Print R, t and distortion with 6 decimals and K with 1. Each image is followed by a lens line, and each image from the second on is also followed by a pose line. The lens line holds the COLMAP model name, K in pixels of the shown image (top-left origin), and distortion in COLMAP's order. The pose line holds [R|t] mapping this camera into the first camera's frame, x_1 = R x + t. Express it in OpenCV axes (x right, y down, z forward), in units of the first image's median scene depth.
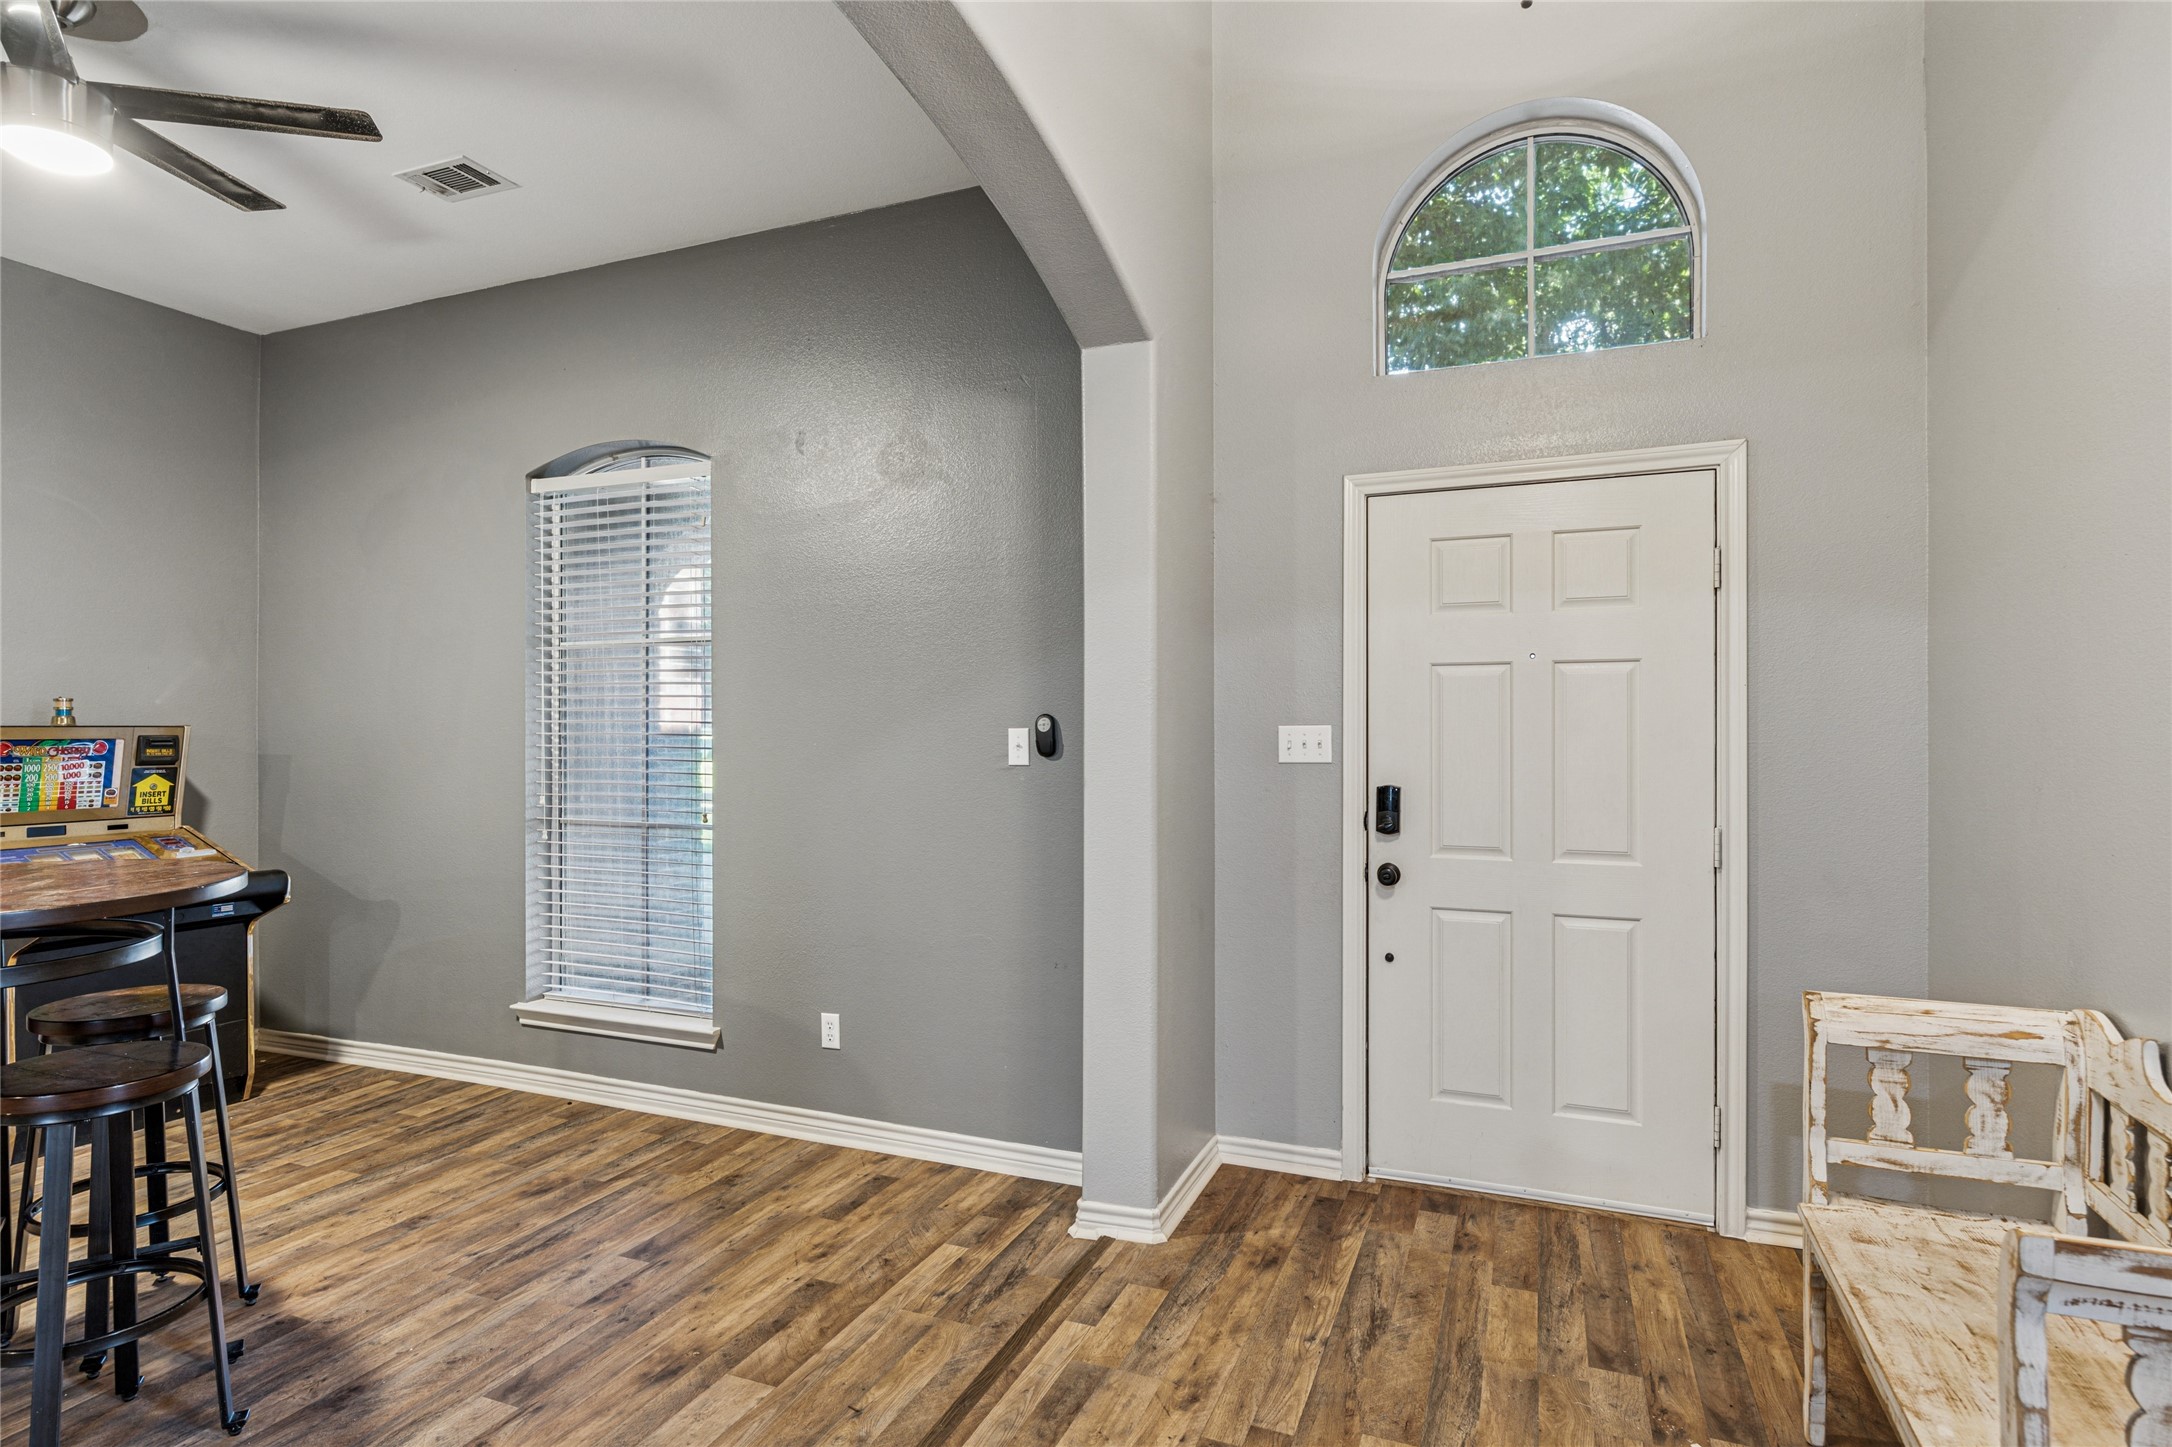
lens RADIAL K [[1133.2, 0, 1061.2], [0, 1133.2, 729.1], [0, 0, 1]] dist [-0.001178, 0.001415]
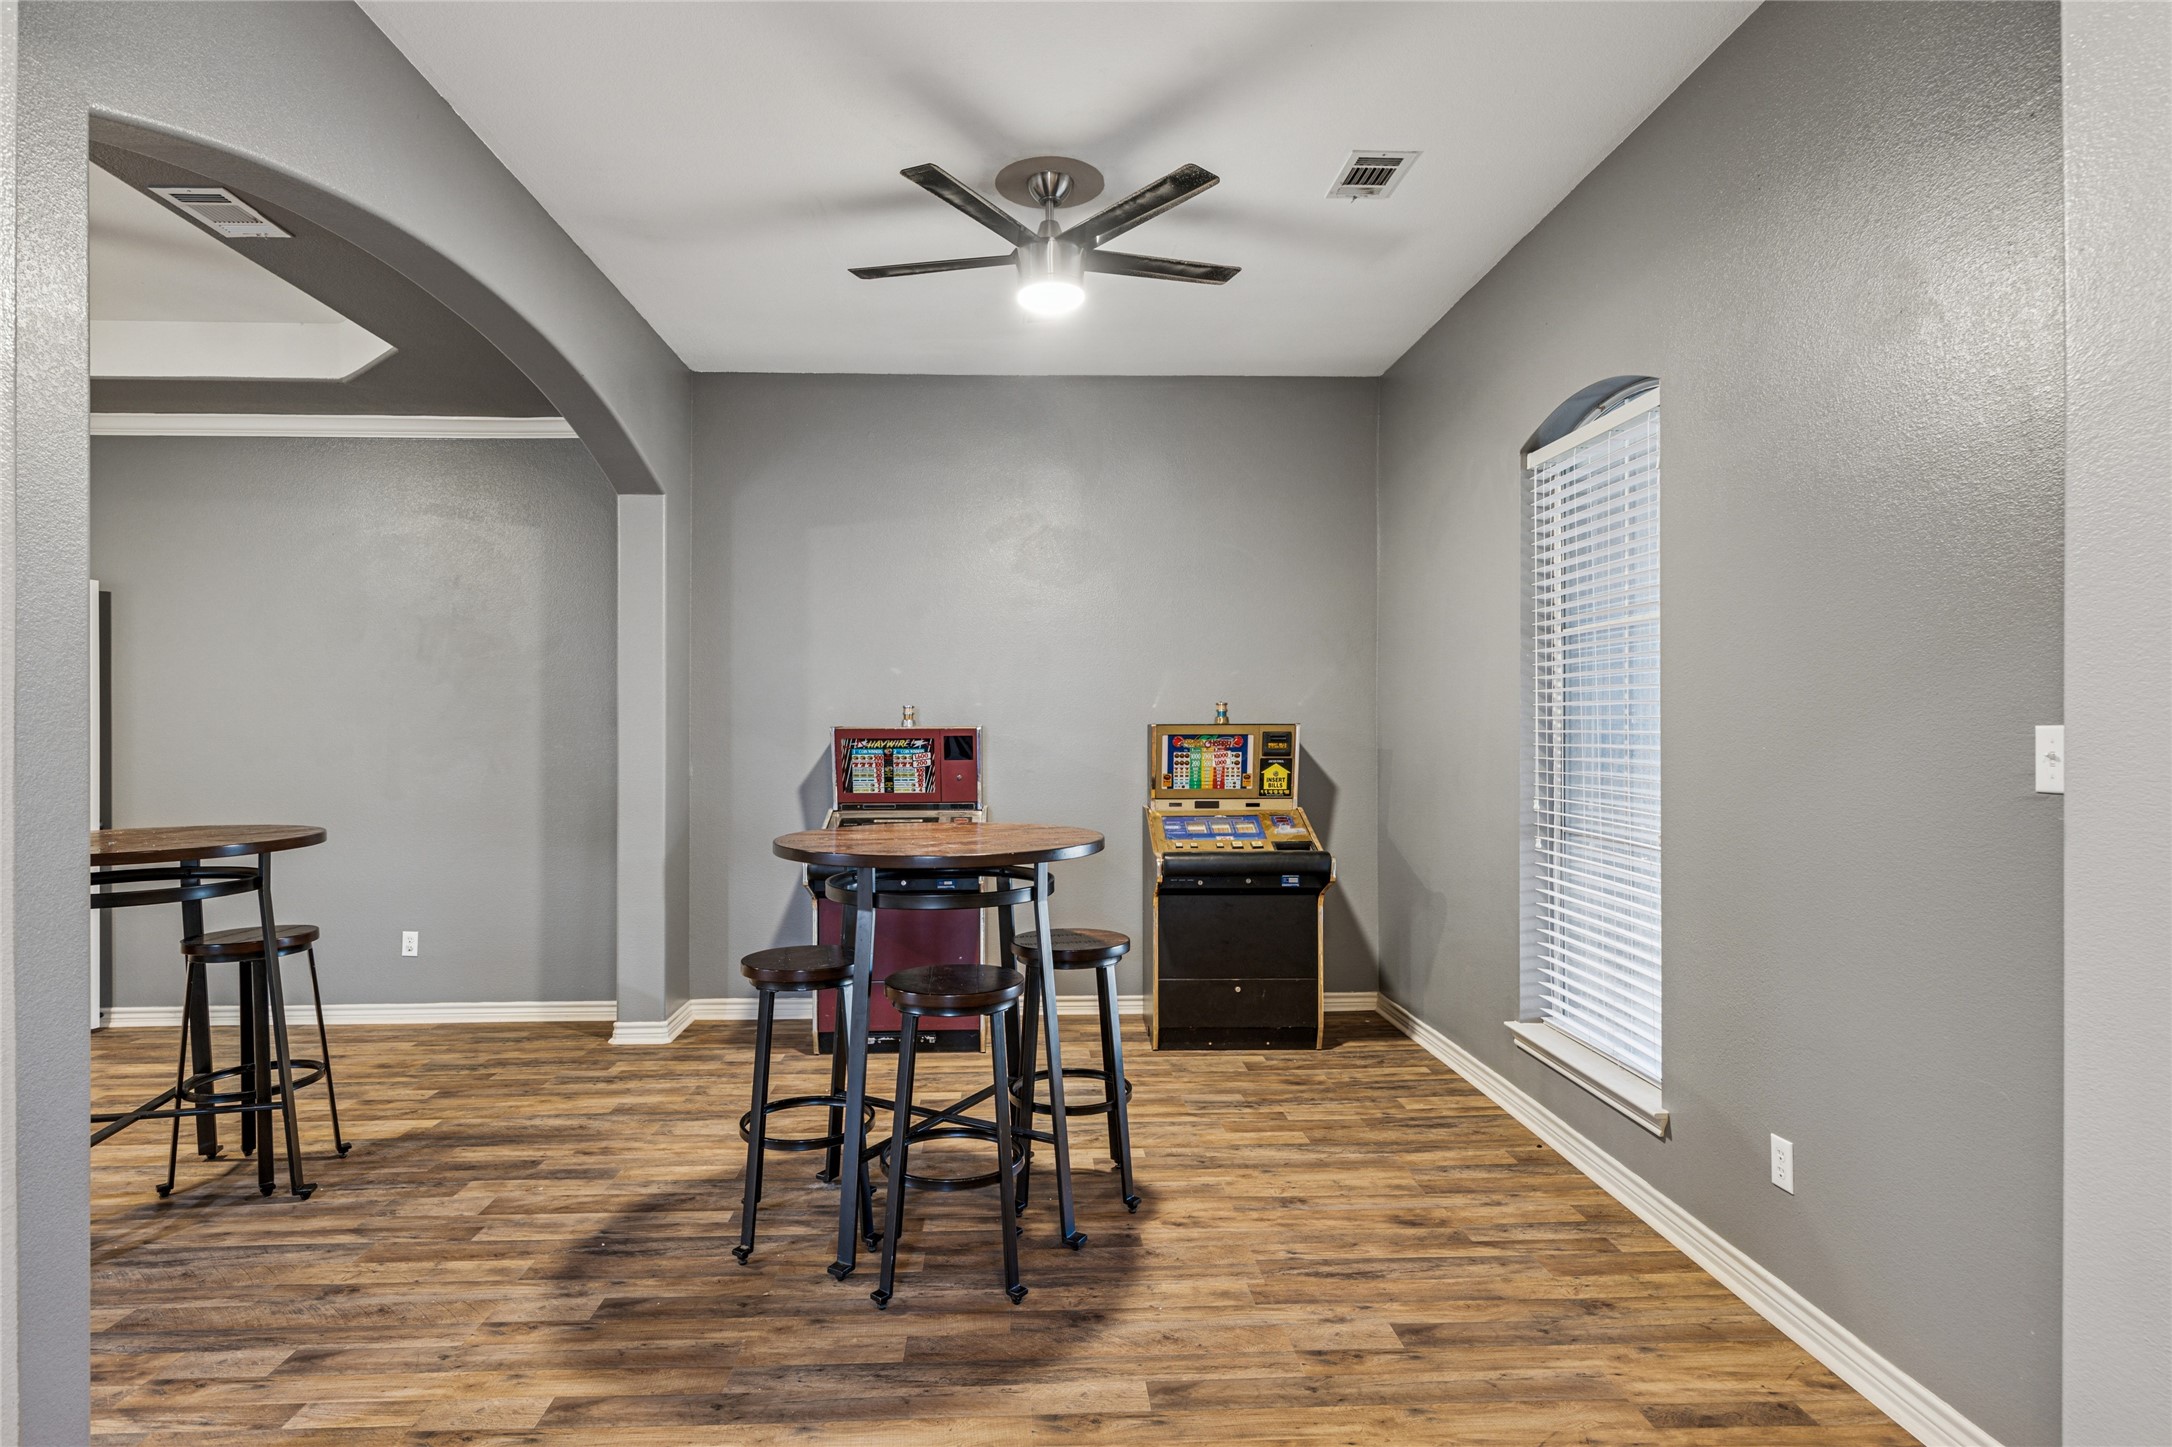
lens RADIAL K [[1133.2, 0, 1061.2], [0, 1133.2, 729.1], [0, 0, 1]] dist [-0.001178, 0.001415]
pose [[0.427474, 0.001724, -0.904026, 0.220027], [-0.000549, 0.999998, 0.001647, 0.000863], [0.904027, -0.000208, 0.427474, 0.291320]]
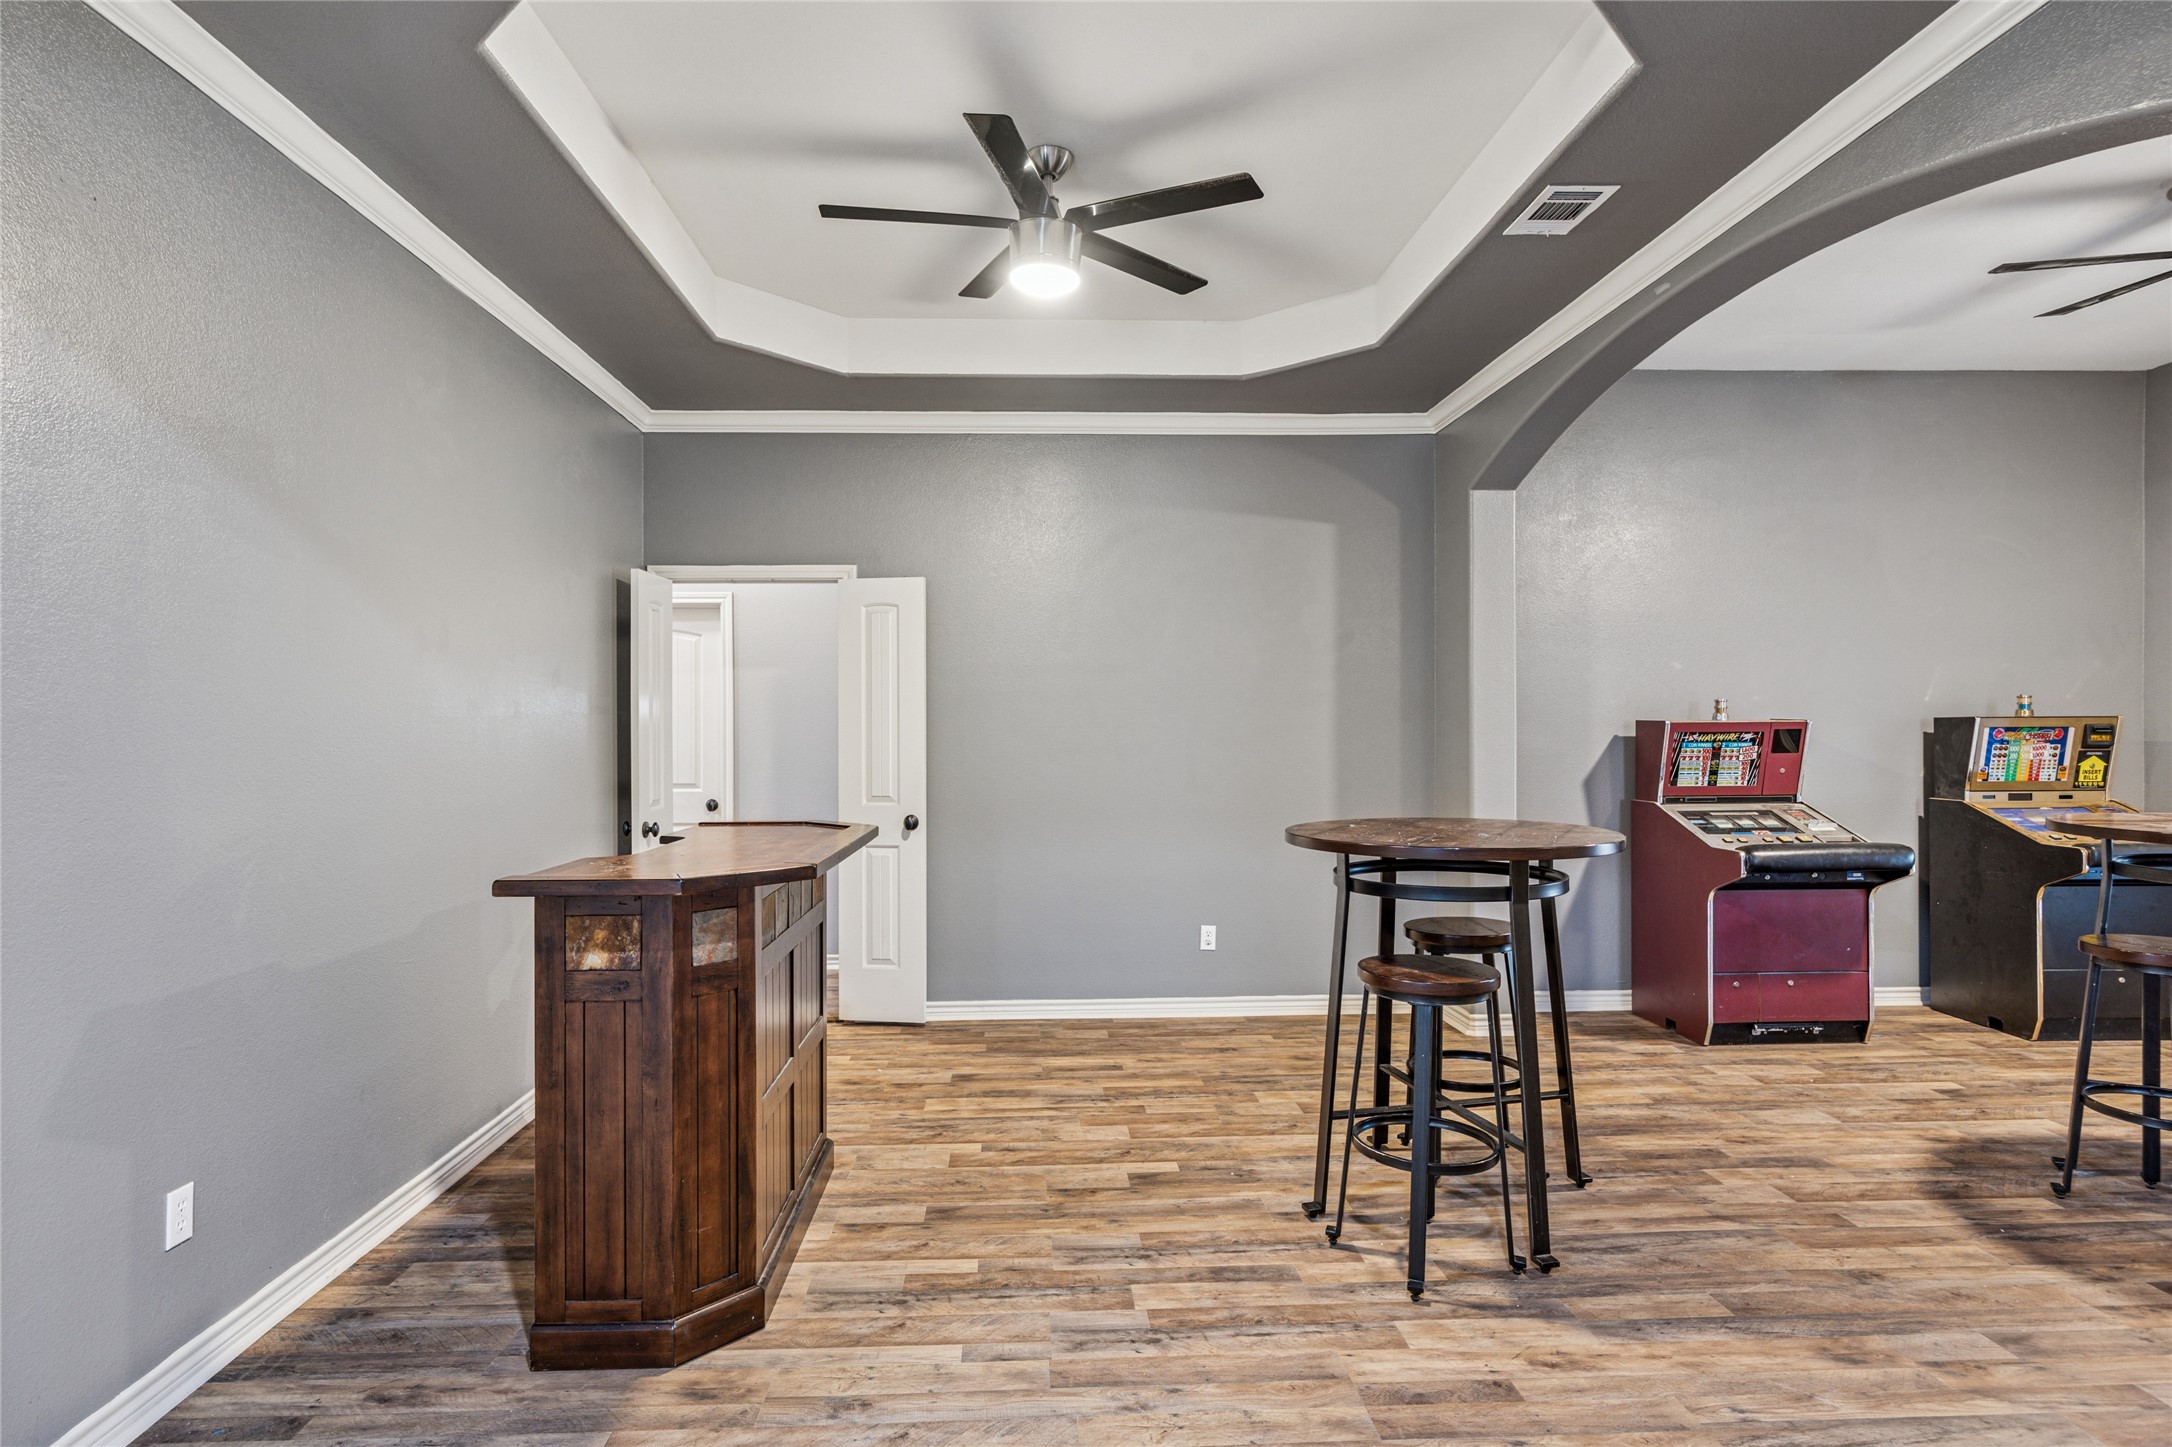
lens RADIAL K [[1143.2, 0, 1086.0], [0, 1143.2, 723.5], [0, 0, 1]] dist [0.022687, -0.000987]
pose [[0.448804, -0.004714, -0.893618, -0.179181], [0.003007, 0.999988, -0.003765, 0.006876], [0.893625, -0.000997, 0.448813, -0.583234]]
